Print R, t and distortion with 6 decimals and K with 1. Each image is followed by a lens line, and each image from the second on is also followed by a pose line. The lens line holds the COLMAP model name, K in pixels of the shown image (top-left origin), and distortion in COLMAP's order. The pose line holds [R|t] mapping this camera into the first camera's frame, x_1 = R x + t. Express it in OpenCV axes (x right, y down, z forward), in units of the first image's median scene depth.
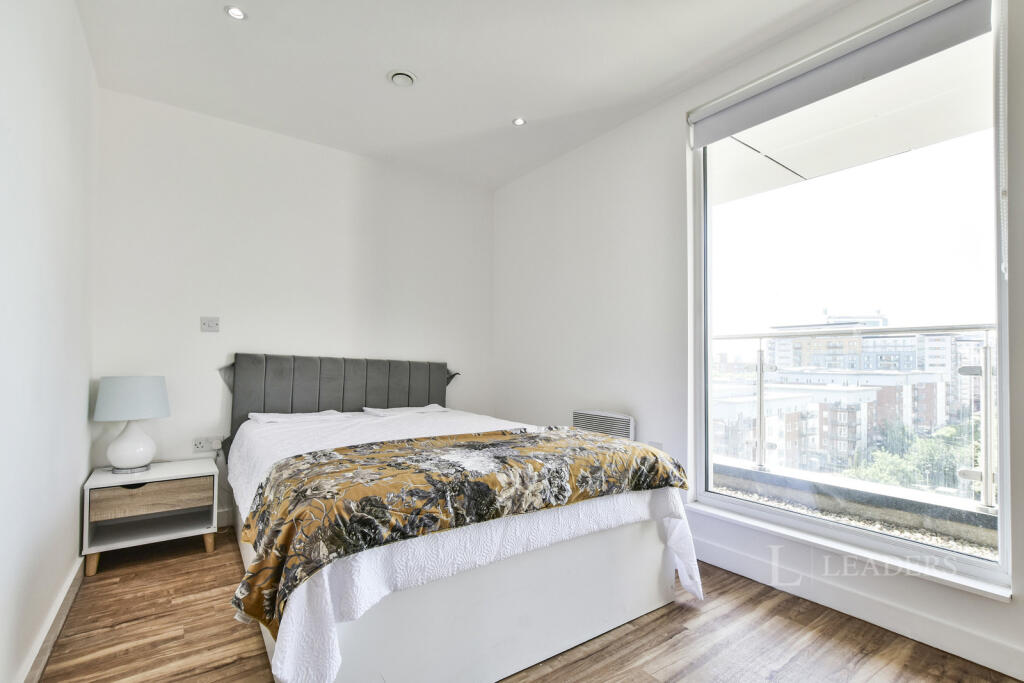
lens RADIAL K [[456.6, 0, 508.8], [0, 456.6, 357.2], [0, 0, 1]] dist [-0.017342, 0.008291]
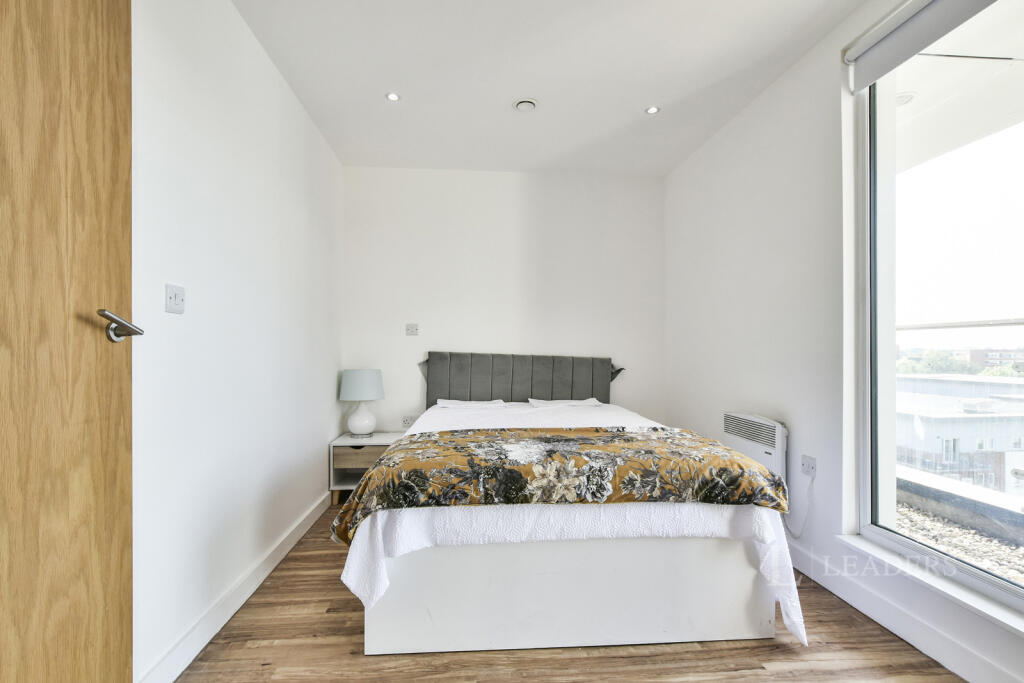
lens RADIAL K [[456.6, 0, 508.8], [0, 456.6, 357.2], [0, 0, 1]] dist [-0.017342, 0.008291]
pose [[0.866818, -0.000135, -0.498624, 0.417153], [0.009993, 0.999804, 0.017101, -0.023722], [0.498524, -0.019806, 0.866650, 0.007176]]
